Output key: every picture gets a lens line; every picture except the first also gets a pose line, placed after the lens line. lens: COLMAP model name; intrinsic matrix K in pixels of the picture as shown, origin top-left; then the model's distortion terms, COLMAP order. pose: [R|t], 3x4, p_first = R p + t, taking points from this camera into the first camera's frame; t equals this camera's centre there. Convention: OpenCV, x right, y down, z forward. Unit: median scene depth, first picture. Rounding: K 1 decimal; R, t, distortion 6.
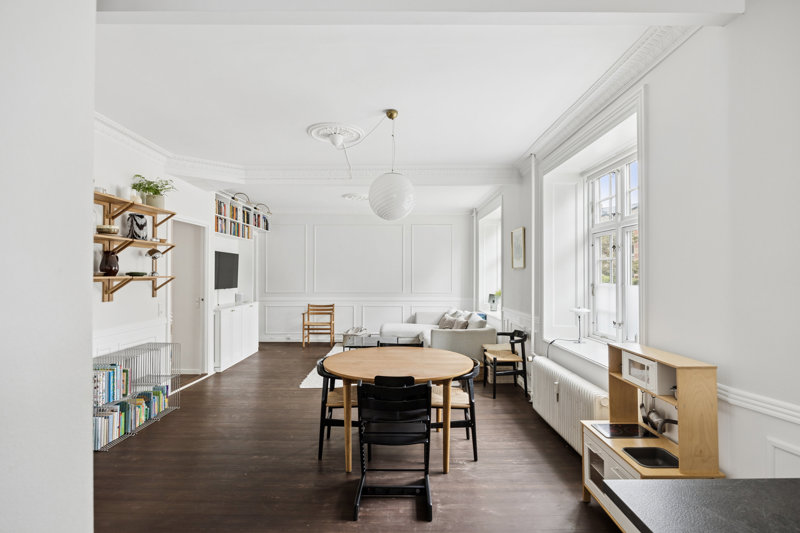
lens RADIAL K [[395.4, 0, 407.0], [0, 395.4, 269.5], [0, 0, 1]] dist [-0.005110, -0.001915]
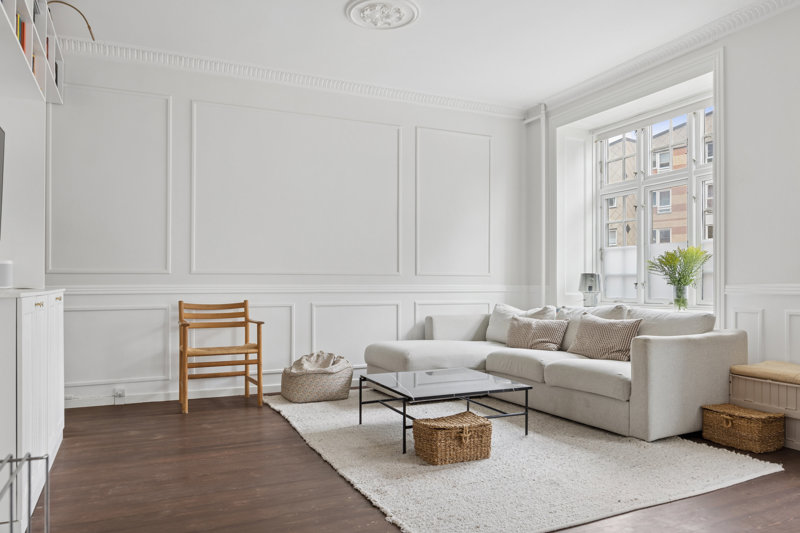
lens RADIAL K [[582.8, 0, 405.5], [0, 582.8, 273.5], [0, 0, 1]] dist [0.013770, 0.003730]
pose [[0.910736, 0.006417, 0.412938, -0.523159], [-0.003688, 0.999966, -0.007405, 0.116265], [-0.412972, 0.005221, 0.910729, 0.710584]]
